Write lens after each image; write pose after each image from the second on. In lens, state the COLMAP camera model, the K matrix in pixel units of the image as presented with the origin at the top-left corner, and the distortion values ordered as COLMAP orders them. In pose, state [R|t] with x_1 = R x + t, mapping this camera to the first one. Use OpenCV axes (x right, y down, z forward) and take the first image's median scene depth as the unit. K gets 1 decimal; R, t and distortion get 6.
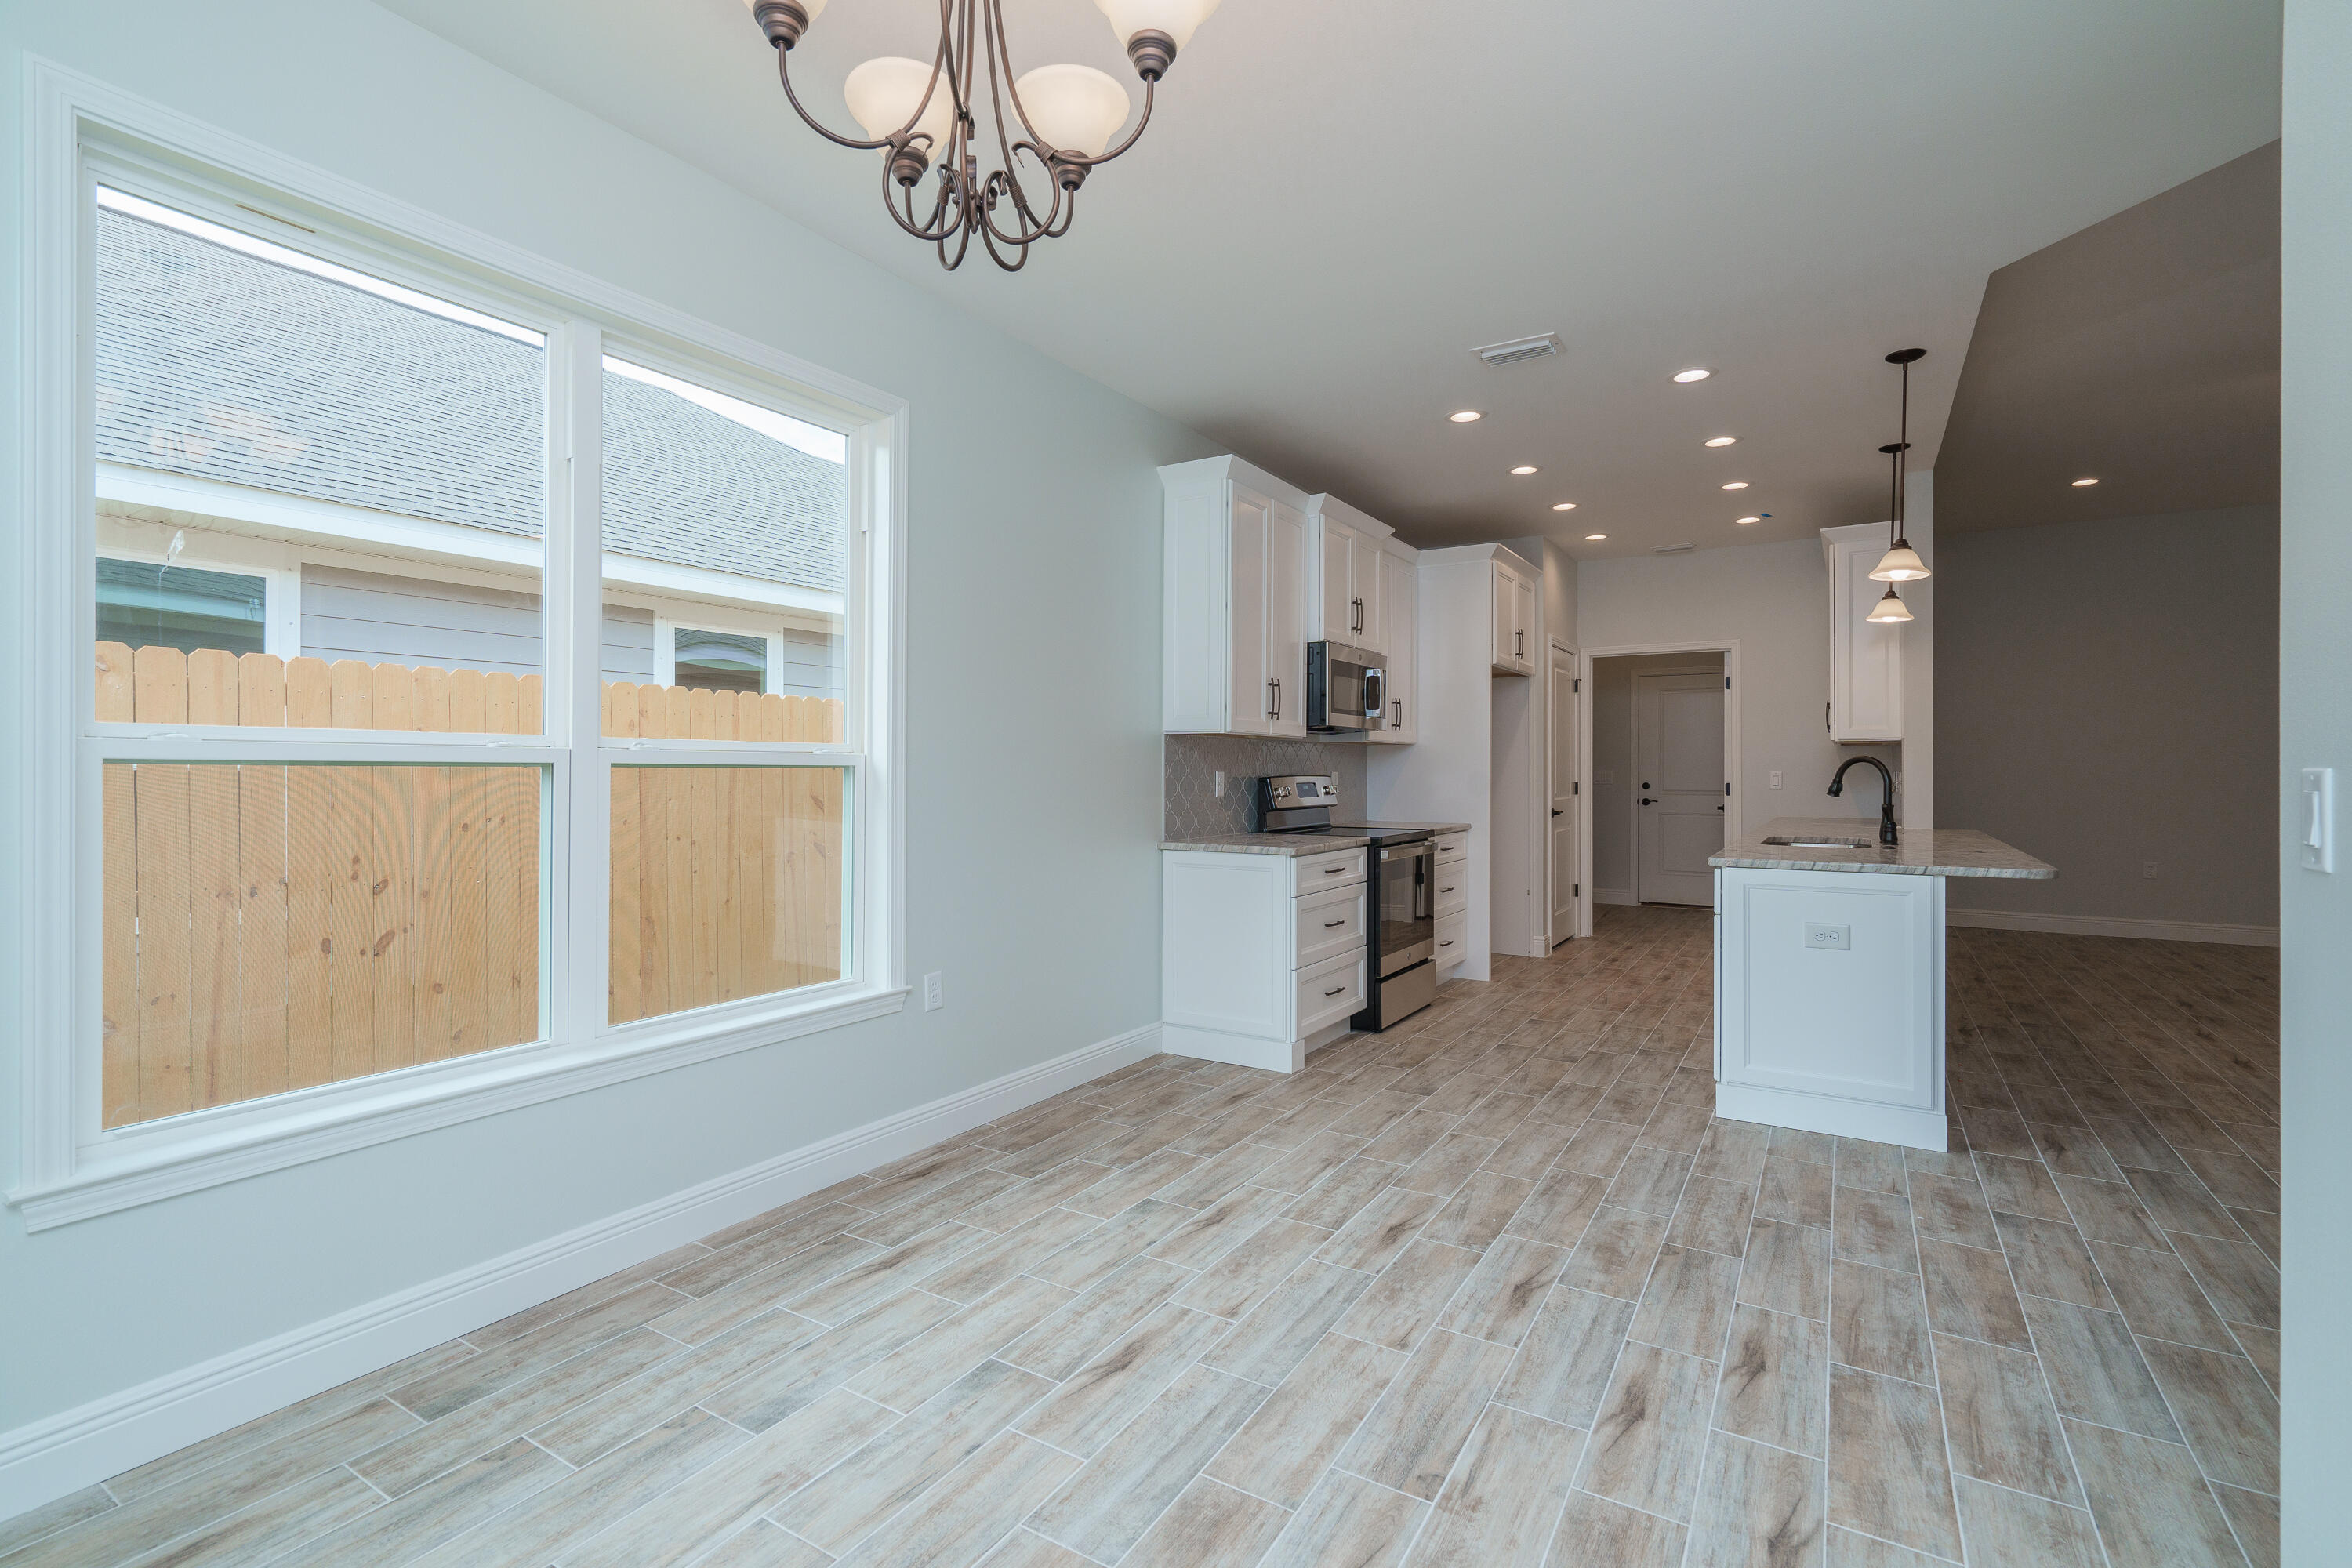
lens RADIAL K [[1076.5, 0, 1158.1], [0, 1076.5, 782.4], [0, 0, 1]] dist [-0.005142, 0.002119]
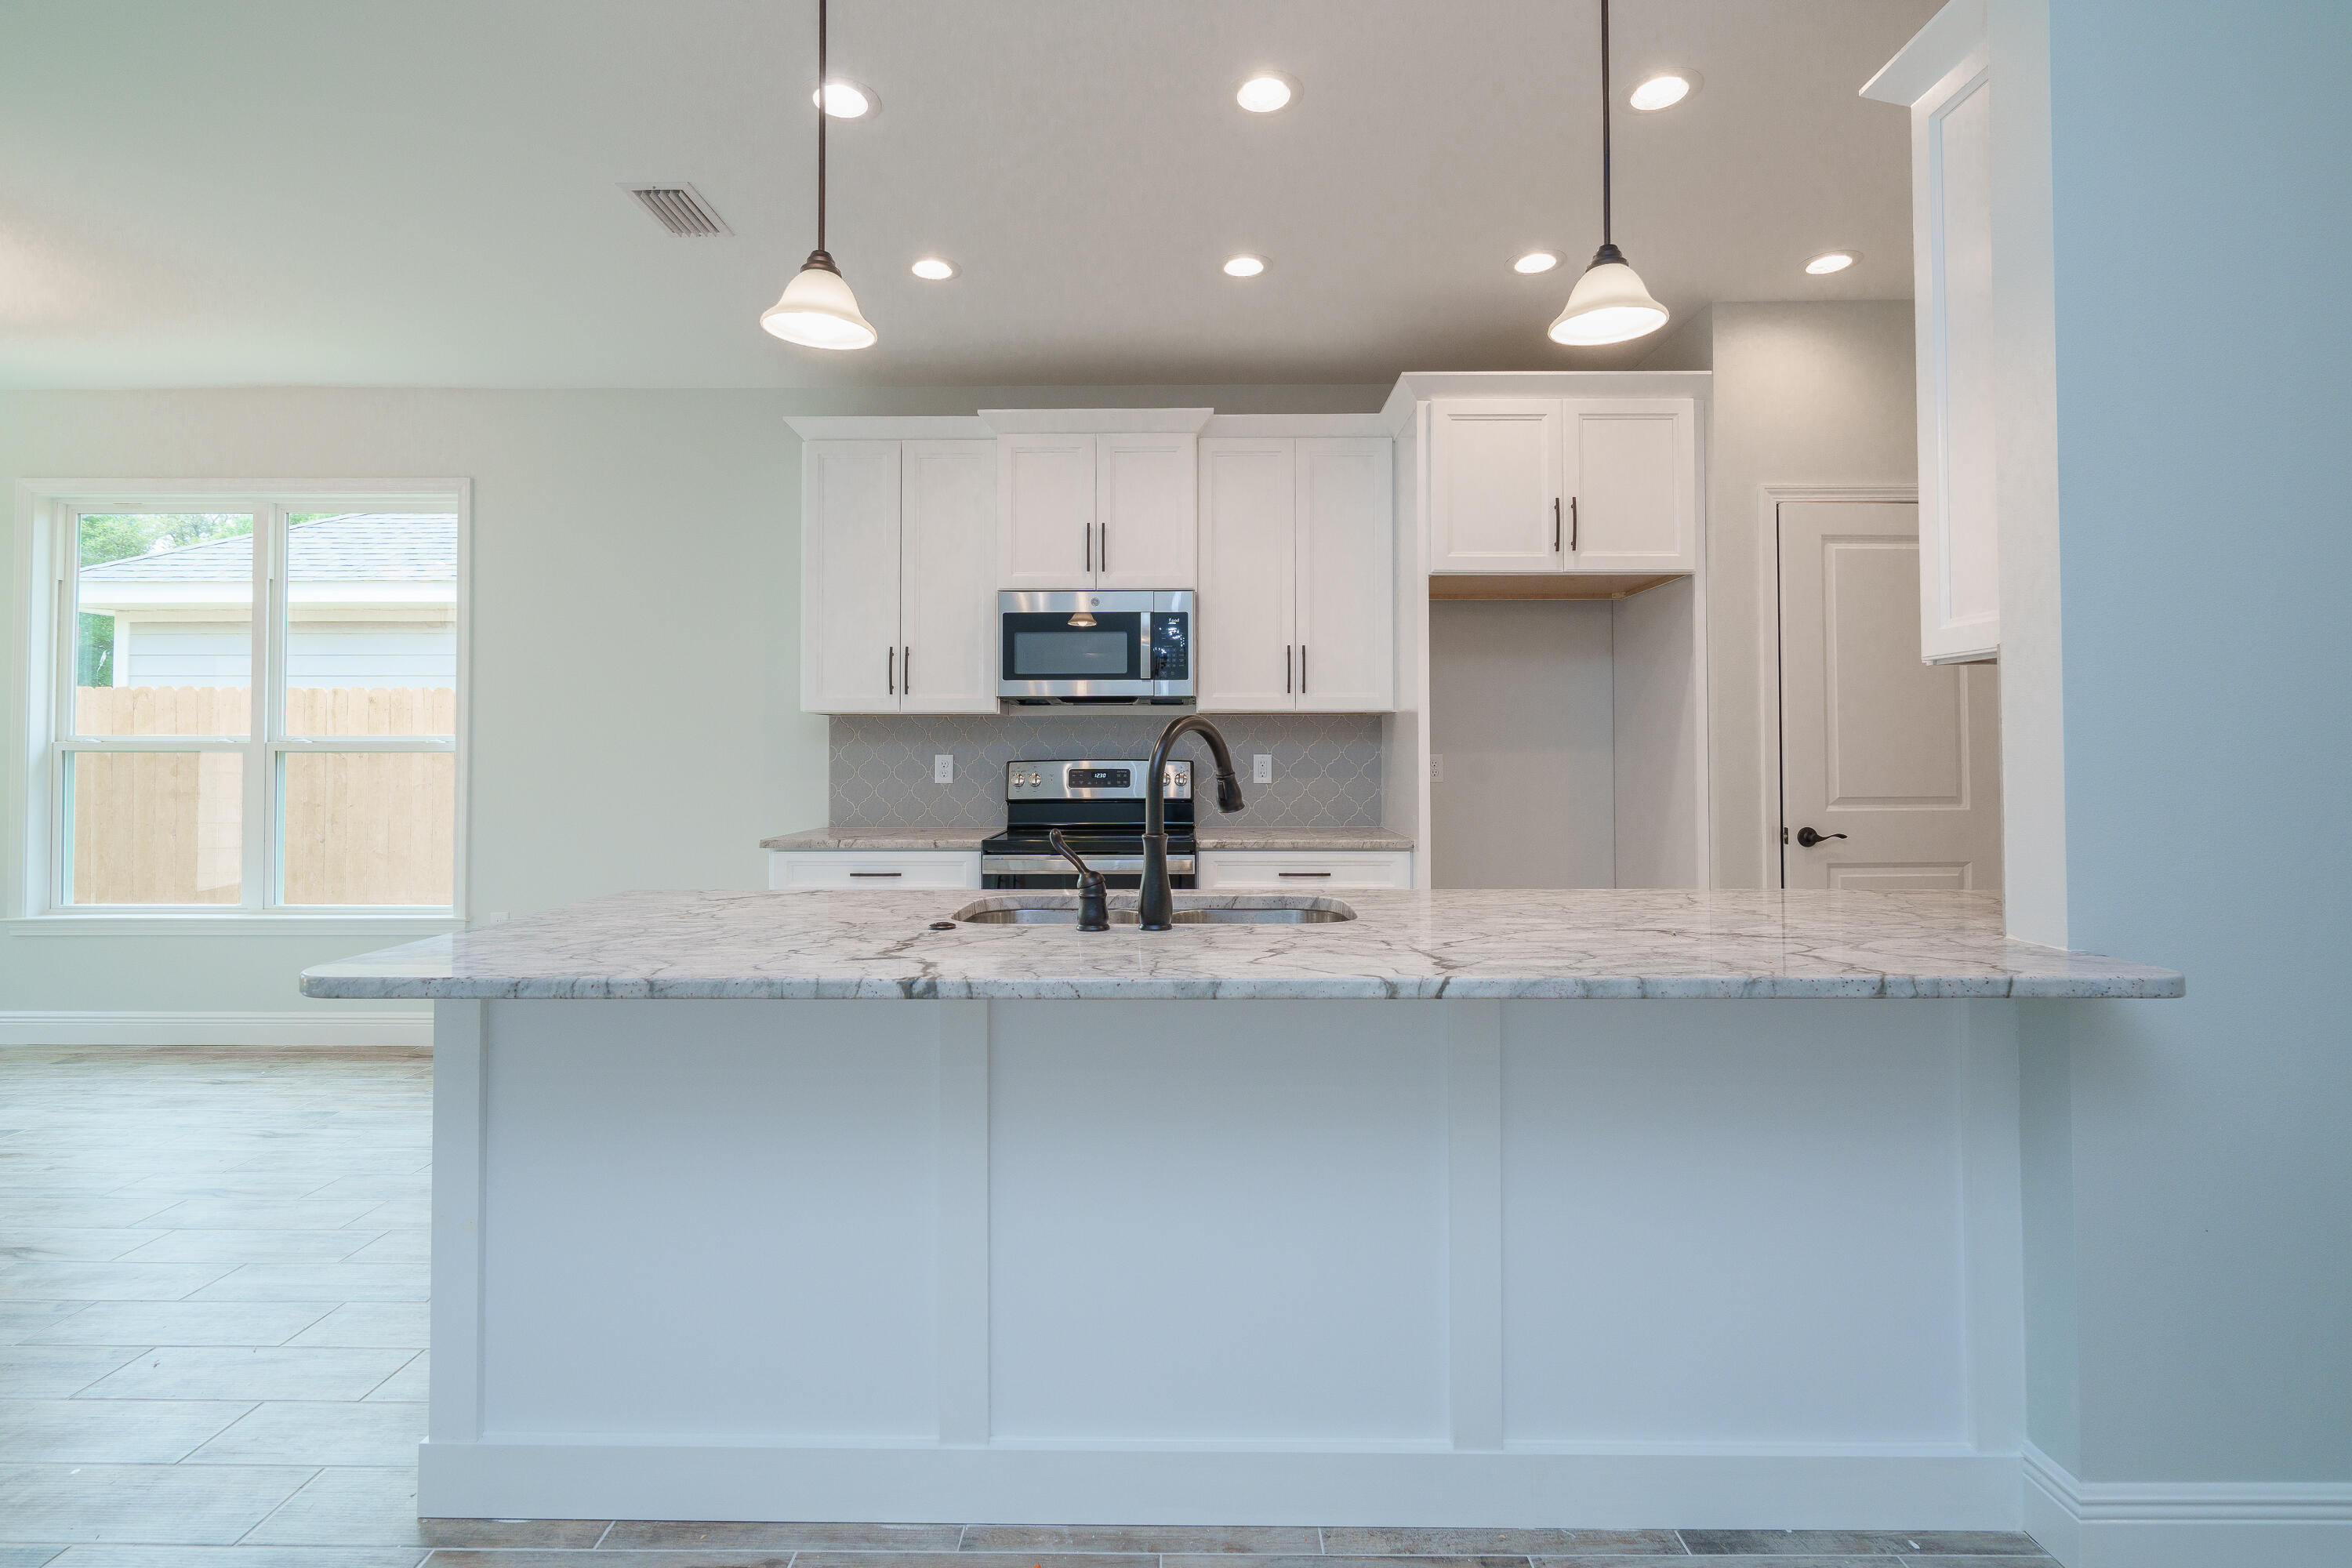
lens RADIAL K [[1076.5, 0, 1172.9], [0, 1076.5, 732.7], [0, 0, 1]] dist [-0.005142, 0.002119]
pose [[0.525962, -0.019445, -0.850286, 1.372889], [-0.008475, 0.999569, -0.028101, -0.007484], [0.850466, 0.021986, 0.525570, 1.052715]]
